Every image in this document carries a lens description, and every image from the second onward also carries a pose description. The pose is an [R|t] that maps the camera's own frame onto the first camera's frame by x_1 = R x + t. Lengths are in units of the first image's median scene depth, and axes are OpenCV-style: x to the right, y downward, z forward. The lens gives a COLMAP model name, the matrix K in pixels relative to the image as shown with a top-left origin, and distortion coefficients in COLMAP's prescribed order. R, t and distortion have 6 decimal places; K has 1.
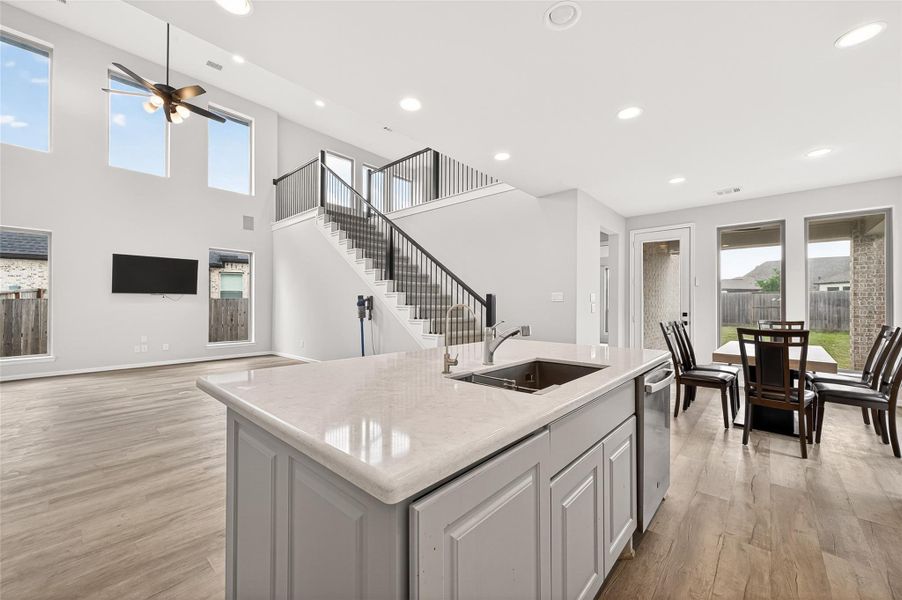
lens RADIAL K [[350.1, 0, 457.3], [0, 350.1, 301.4], [0, 0, 1]] dist [0.009422, -0.003006]
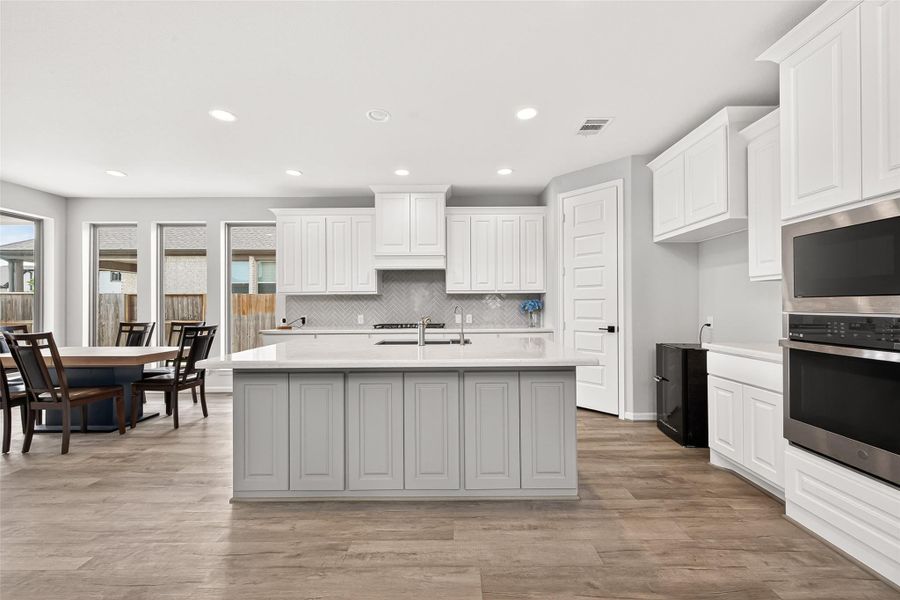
lens RADIAL K [[349.3, 0, 455.9], [0, 349.3, 304.0], [0, 0, 1]] dist [0.009422, -0.003006]
pose [[-0.663116, 0.005021, 0.748500, -0.318687], [-0.003792, 0.999942, -0.010067, 0.004204], [-0.748507, -0.009514, -0.663059, 0.532051]]
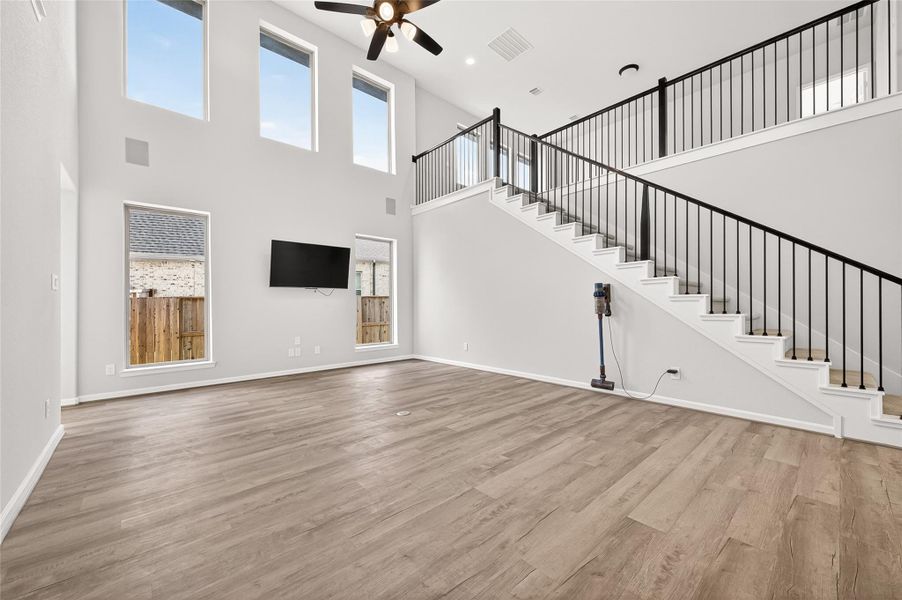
lens RADIAL K [[350.1, 0, 456.8], [0, 350.1, 302.7], [0, 0, 1]] dist [0.009422, -0.003006]
pose [[0.994678, -0.008980, -0.102643, -0.448008], [0.008979, 0.999960, -0.000477, 0.019641], [0.102643, -0.000447, 0.994718, 0.209269]]
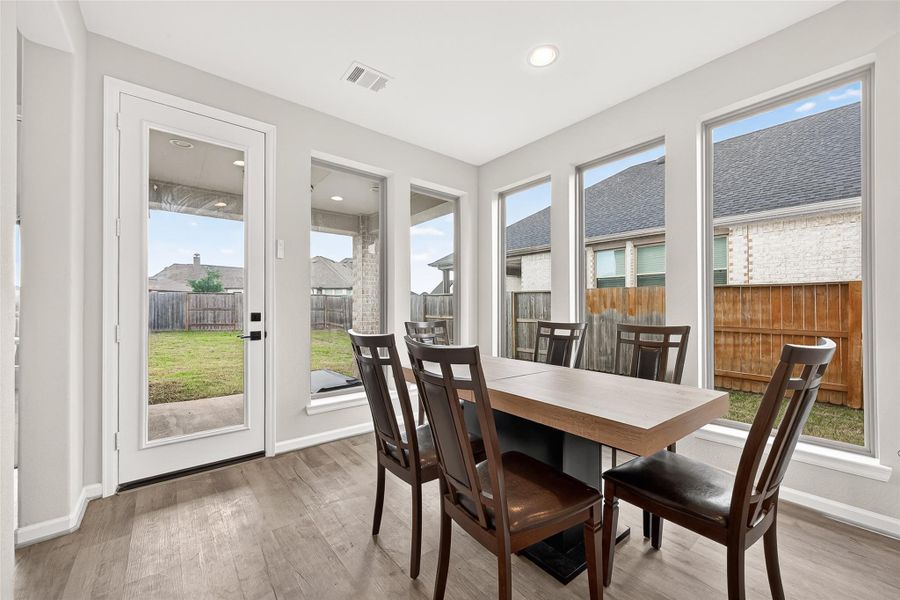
lens RADIAL K [[349.3, 0, 451.2], [0, 349.3, 306.9], [0, 0, 1]] dist [0.009422, -0.003006]
pose [[0.162334, 0.003333, 0.986730, 0.211702], [-0.008713, 0.999960, -0.001944, 0.020308], [-0.986697, -0.008281, 0.162357, 0.609008]]
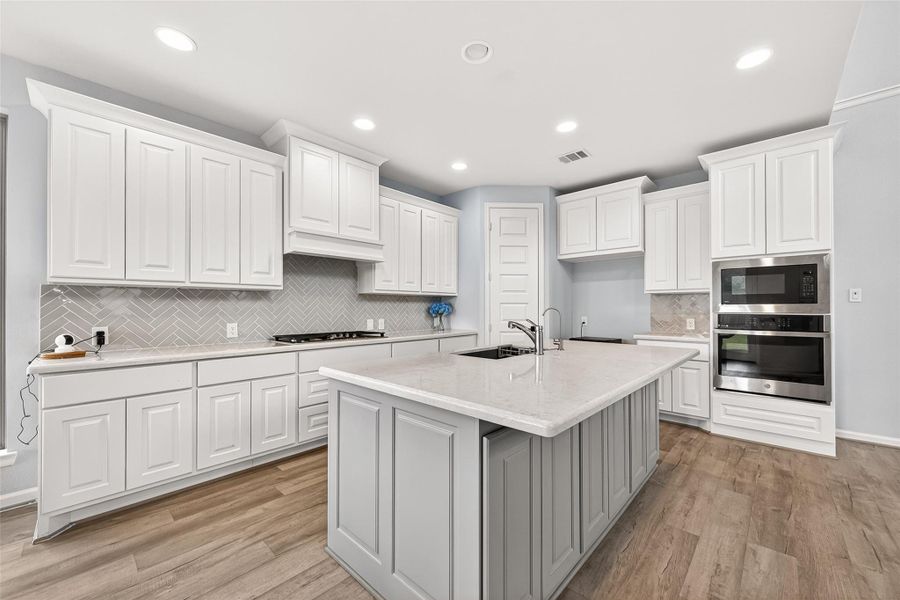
lens RADIAL K [[349.3, 0, 454.9], [0, 349.3, 307.6], [0, 0, 1]] dist [0.009422, -0.003006]
pose [[-0.999741, -0.000257, 0.022735, 0.106552], [-0.000552, 0.999916, -0.012971, 0.006772], [-0.022730, -0.012980, -0.999657, 0.645407]]
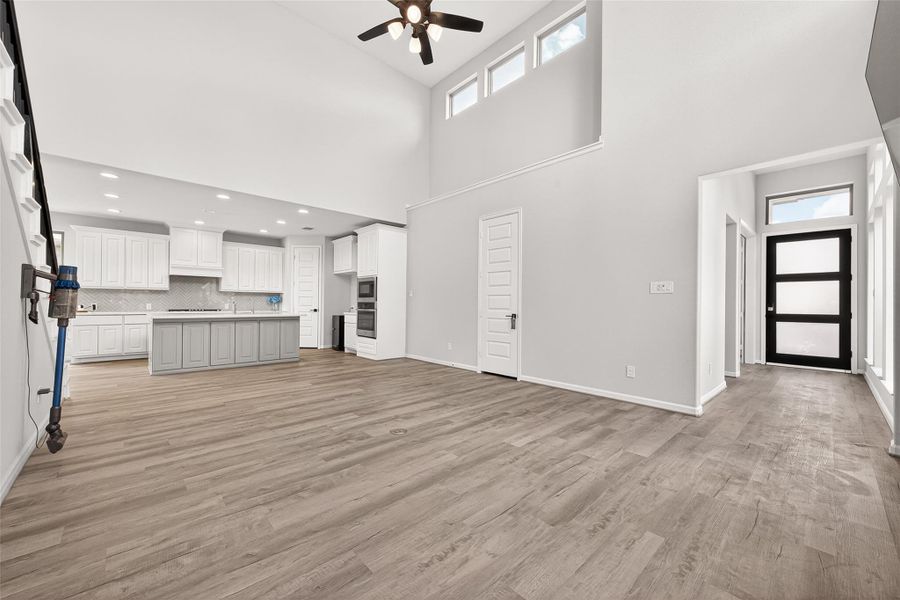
lens RADIAL K [[349.3, 0, 450.9], [0, 349.3, 302.2], [0, 0, 1]] dist [0.009422, -0.003006]
pose [[-0.994852, -0.009169, 0.100919, -0.713053], [-0.011010, 0.999783, -0.017699, 0.027624], [-0.100735, -0.018719, -0.994737, 1.245821]]
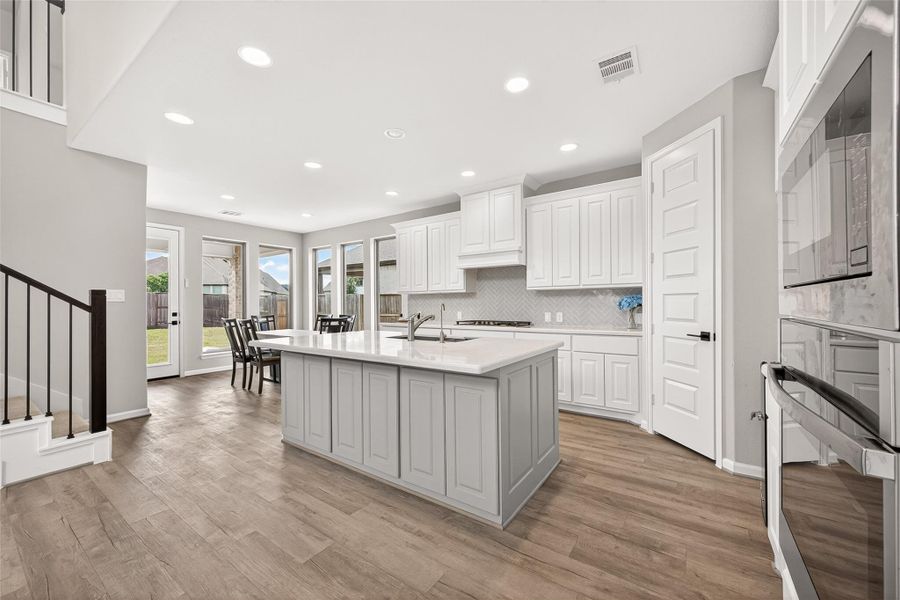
lens RADIAL K [[349.3, 0, 455.1], [0, 349.3, 304.5], [0, 0, 1]] dist [0.009422, -0.003006]
pose [[-0.121249, -0.004323, 0.992613, -0.430903], [-0.003412, 0.999986, 0.003939, 0.001534], [-0.992616, -0.002909, -0.121262, 0.279786]]
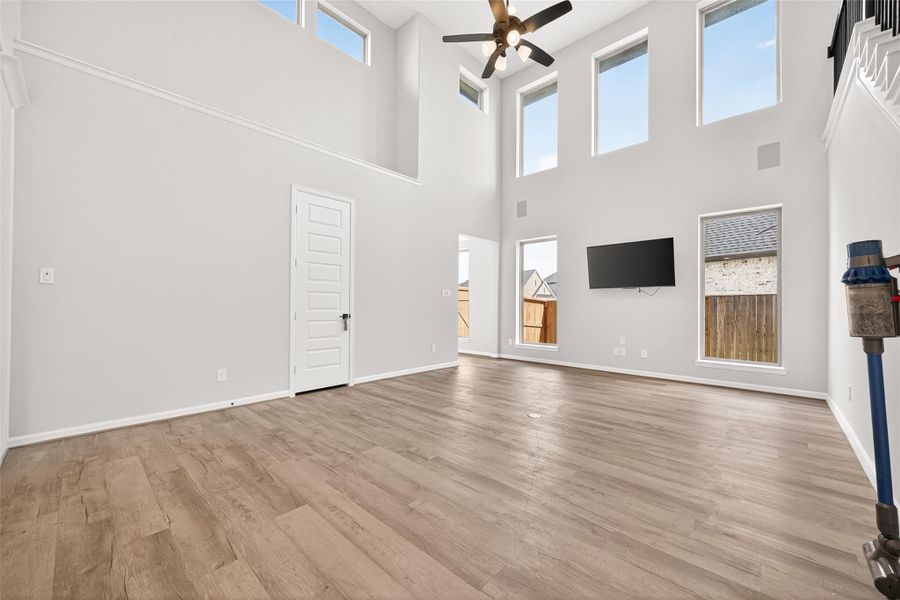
lens RADIAL K [[349.3, 0, 455.2], [0, 349.3, 304.9], [0, 0, 1]] dist [0.009422, -0.003006]
pose [[-0.019363, -0.003919, -0.999805, -0.029360], [0.003193, 0.999987, -0.003981, 0.022817], [0.999807, -0.003269, -0.019351, 0.652129]]
